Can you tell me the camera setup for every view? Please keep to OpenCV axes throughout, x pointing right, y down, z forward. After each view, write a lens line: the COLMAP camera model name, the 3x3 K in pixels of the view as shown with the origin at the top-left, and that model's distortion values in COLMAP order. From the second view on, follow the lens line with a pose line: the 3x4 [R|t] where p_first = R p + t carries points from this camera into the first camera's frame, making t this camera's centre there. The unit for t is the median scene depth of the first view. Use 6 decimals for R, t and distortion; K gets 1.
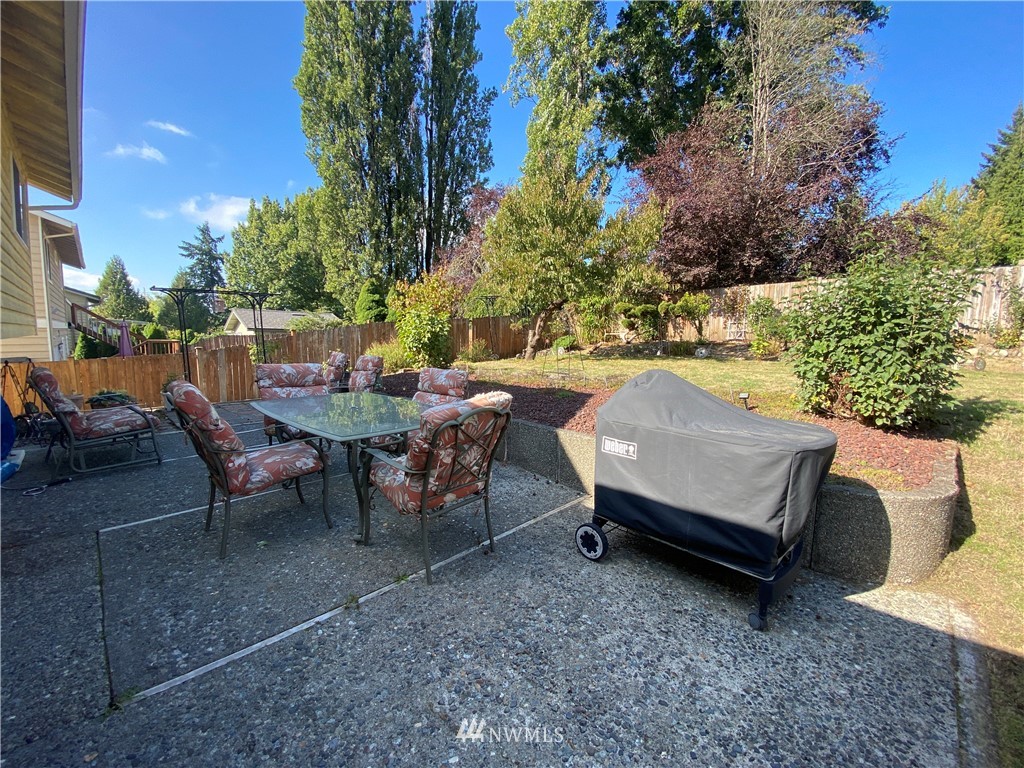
lens RADIAL K [[414.7, 0, 513.7], [0, 414.7, 381.1], [0, 0, 1]] dist [0.002251, -0.012932]
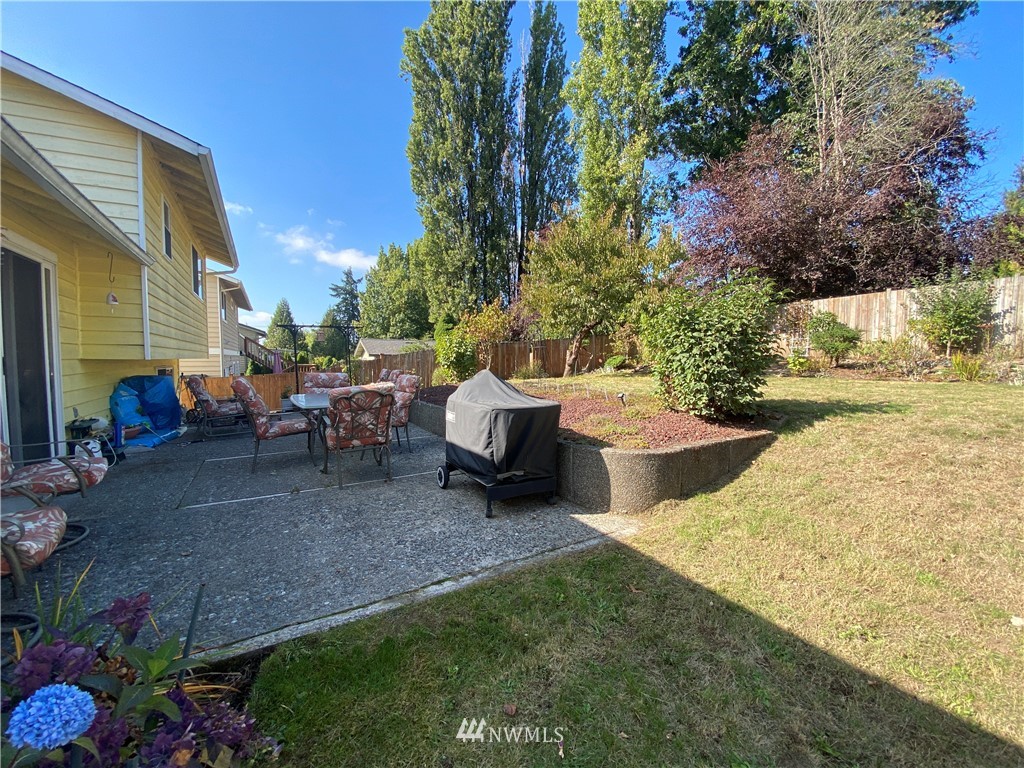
lens RADIAL K [[410.4, 0, 514.8], [0, 410.4, 383.5], [0, 0, 1]] dist [0.019094, -0.019761]
pose [[0.966895, 0.001572, -0.255171, 0.115483], [-0.014497, 0.998704, -0.048782, 0.013465], [0.254764, 0.050866, 0.965664, -0.064180]]
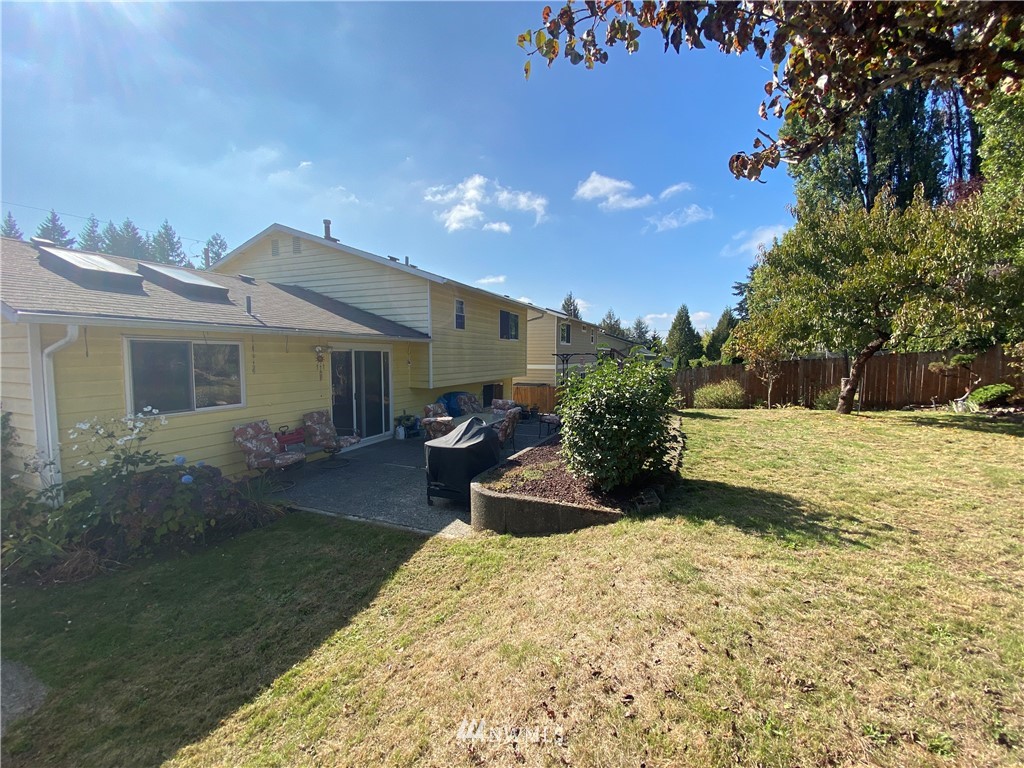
lens RADIAL K [[410.4, 0, 514.8], [0, 410.4, 383.5], [0, 0, 1]] dist [0.019094, -0.019761]
pose [[0.369969, 0.046019, -0.927903, 0.361526], [-0.094694, 0.995439, 0.011612, -0.037046], [0.924205, 0.083571, 0.372640, 0.040307]]
